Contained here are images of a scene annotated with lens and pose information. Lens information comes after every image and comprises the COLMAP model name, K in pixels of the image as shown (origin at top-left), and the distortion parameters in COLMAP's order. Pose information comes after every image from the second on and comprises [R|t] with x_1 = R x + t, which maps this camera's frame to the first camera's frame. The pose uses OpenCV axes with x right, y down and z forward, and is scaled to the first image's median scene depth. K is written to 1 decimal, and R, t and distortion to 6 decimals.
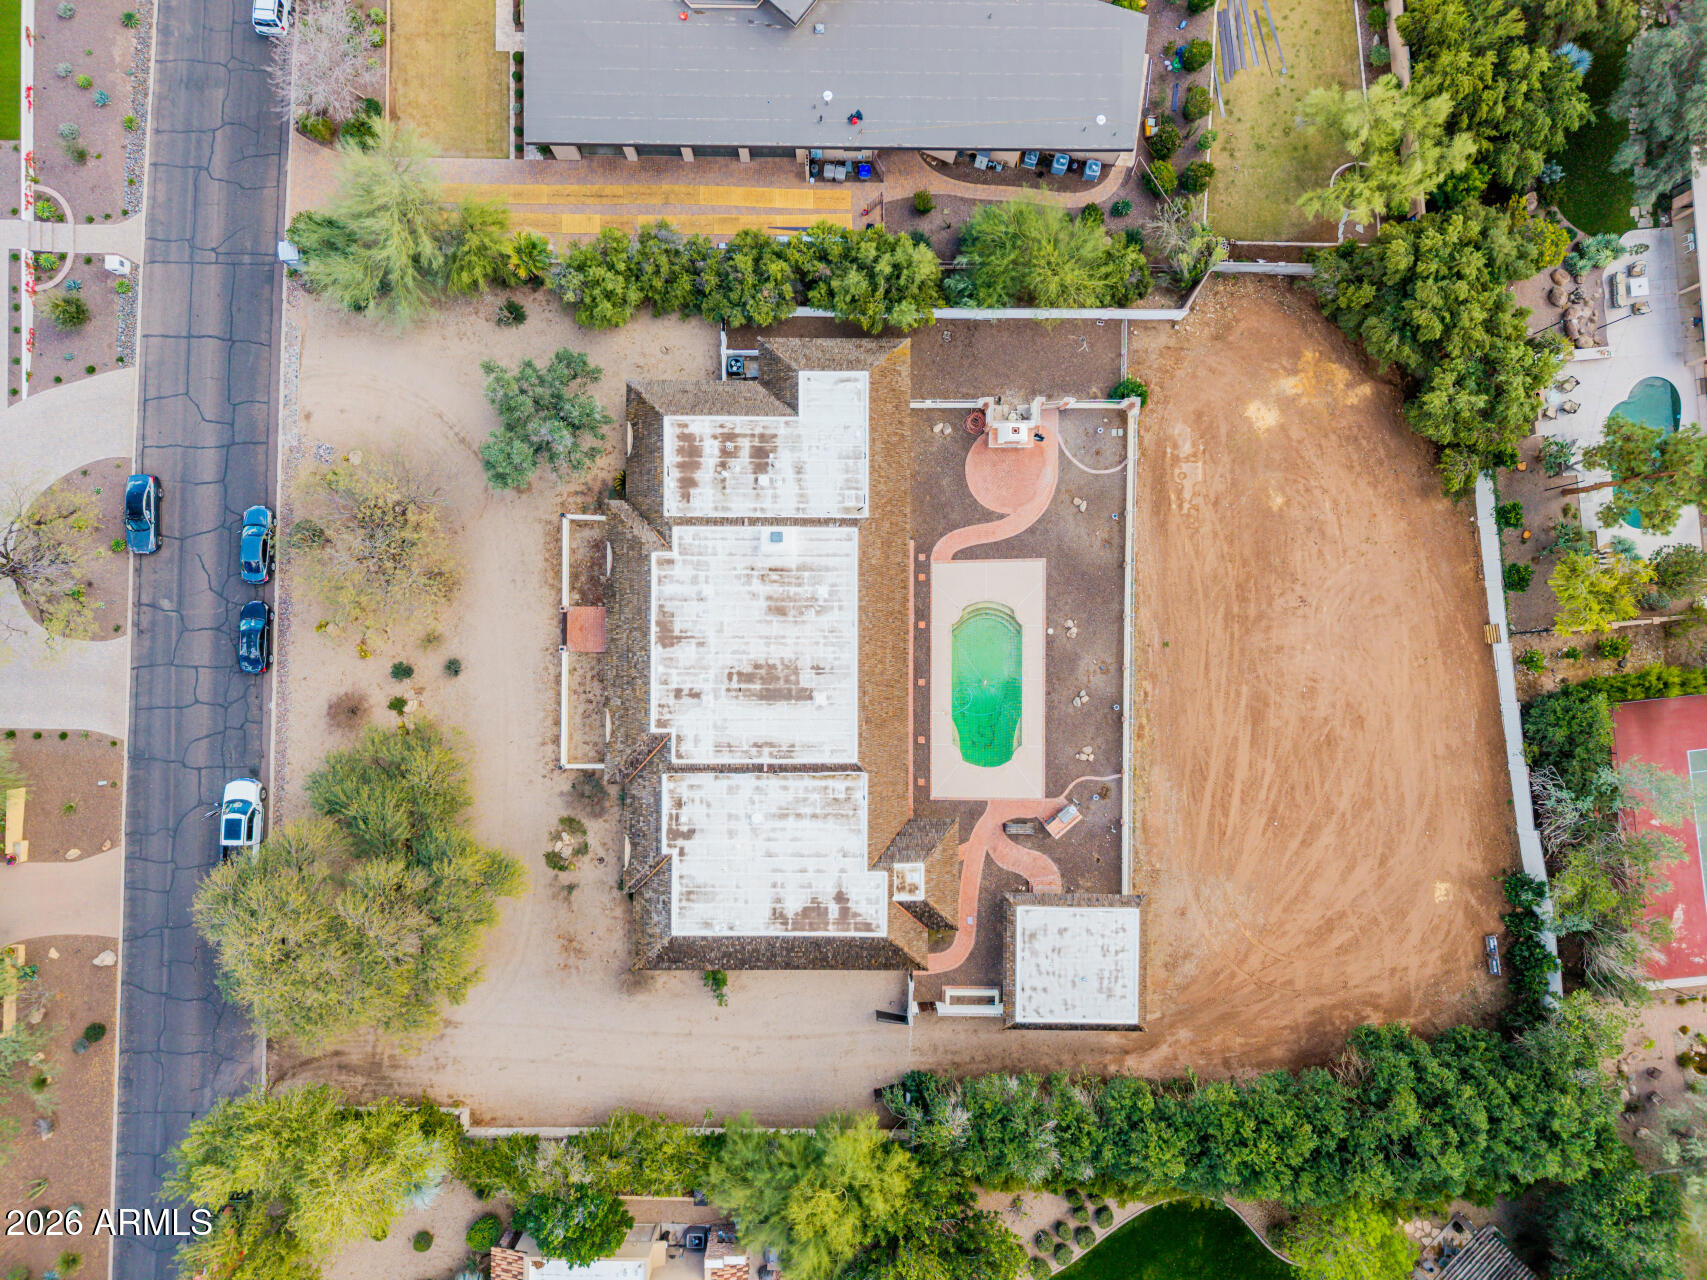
lens RADIAL K [[1159.0, 0, 854.6], [0, 1159.0, 645.3], [0, 0, 1]] dist [0.089338, -0.168308]
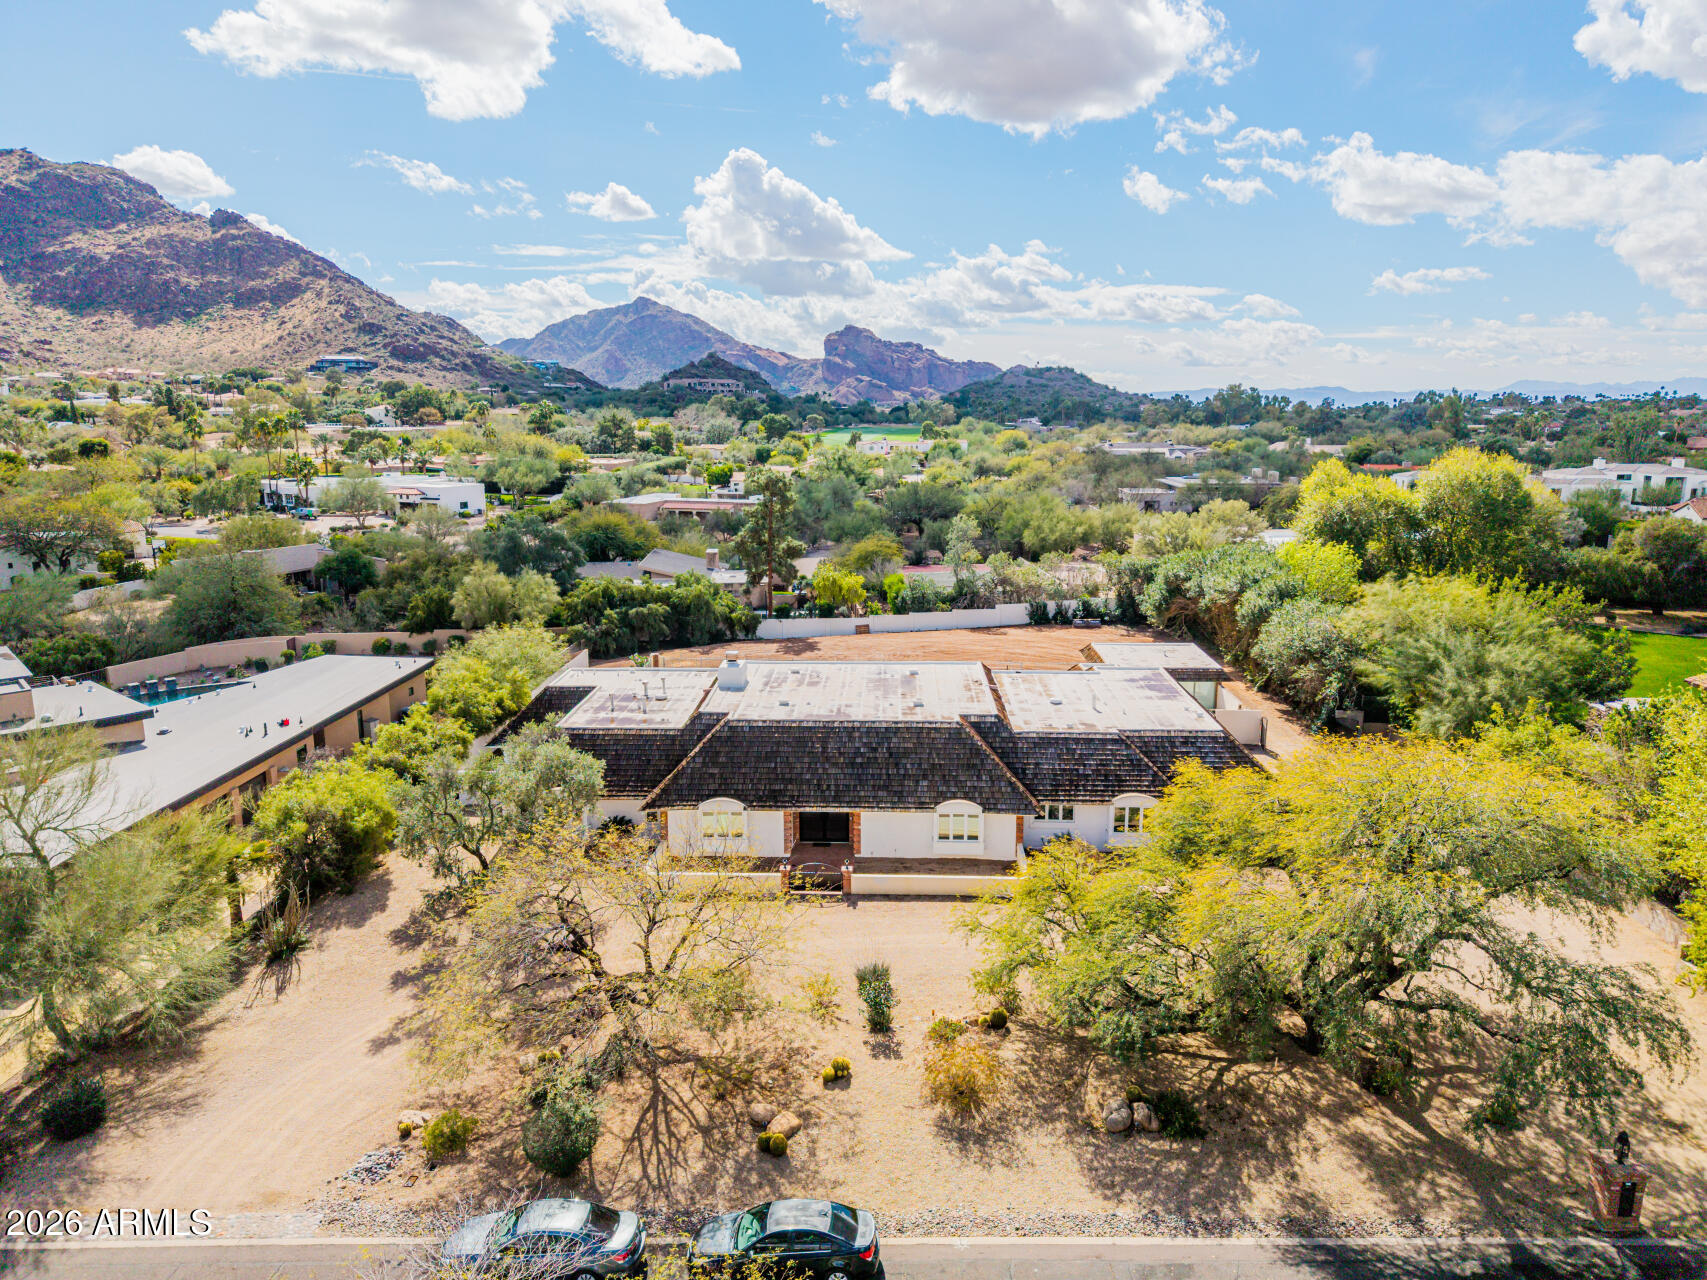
lens RADIAL K [[1152.2, 0, 854.2], [0, 1152.2, 642.2], [0, 0, 1]] dist [0.027420, -0.026192]
pose [[0.030230, -0.212367, 0.976722, -0.858201], [0.999527, 0.000821, -0.030757, 0.026636], [0.005730, 0.977190, 0.212291, 0.742724]]
